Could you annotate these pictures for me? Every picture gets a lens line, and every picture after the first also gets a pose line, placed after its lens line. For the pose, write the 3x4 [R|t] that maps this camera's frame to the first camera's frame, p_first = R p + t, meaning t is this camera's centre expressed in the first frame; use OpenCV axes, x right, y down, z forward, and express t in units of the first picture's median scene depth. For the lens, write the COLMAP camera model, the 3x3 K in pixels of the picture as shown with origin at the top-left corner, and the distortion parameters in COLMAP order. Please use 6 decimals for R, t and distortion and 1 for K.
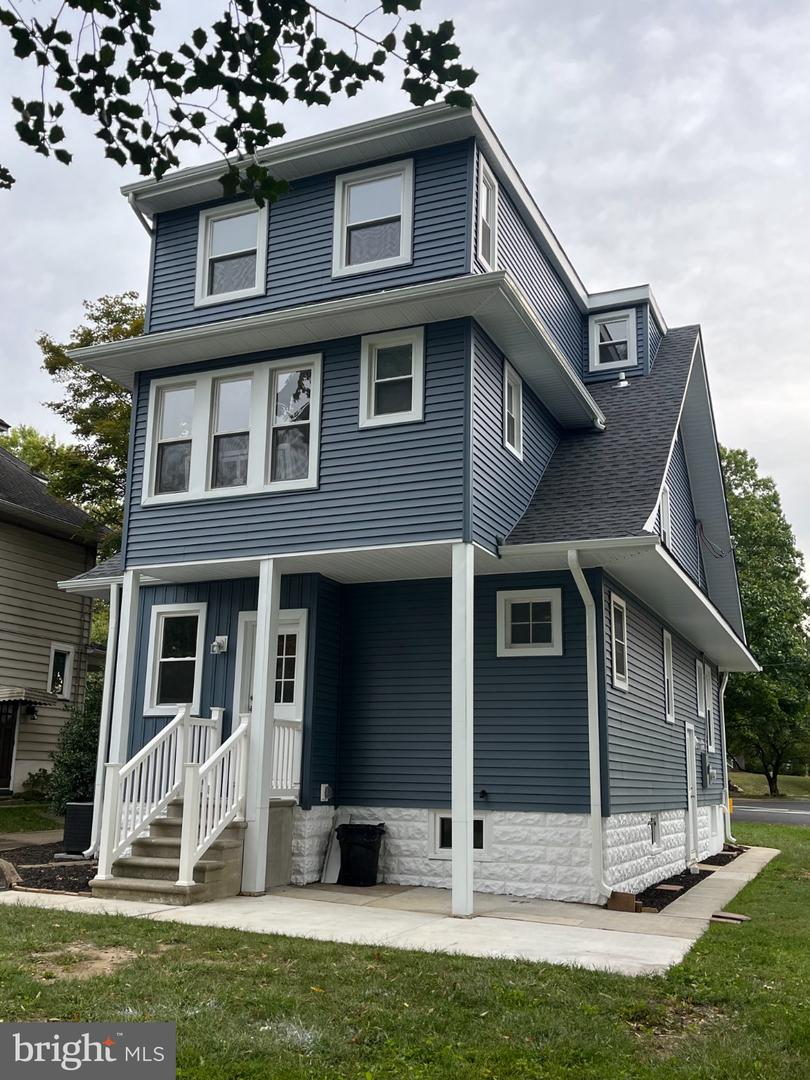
lens RADIAL K [[1027.5, 0, 403.7], [0, 1027.5, 538.0], [0, 0, 1]] dist [-0.005015, 0.000000]
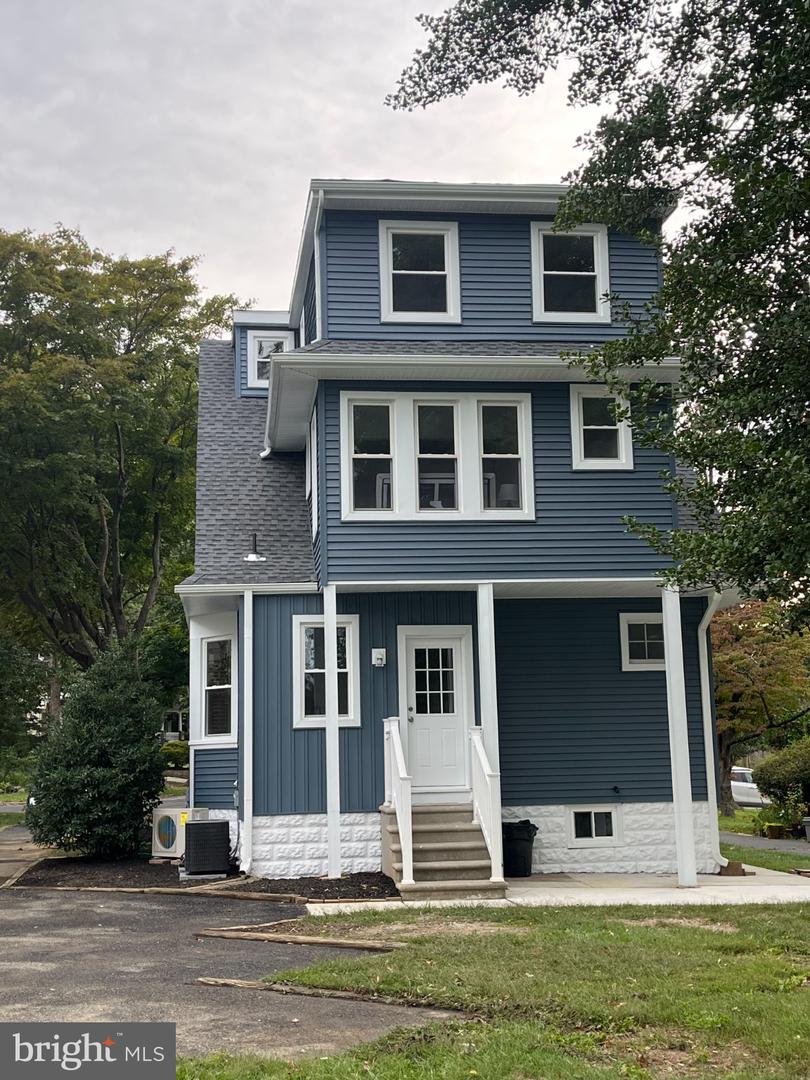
lens RADIAL K [[1322.3, 0, 403.7], [0, 1322.3, 541.7], [0, 0, 1]] dist [-0.011410, 0.000000]
pose [[0.861272, 0.046615, 0.506001, -0.906589], [-0.076056, 0.996392, 0.037665, -0.067744], [-0.502420, -0.070924, 0.861710, -0.145209]]
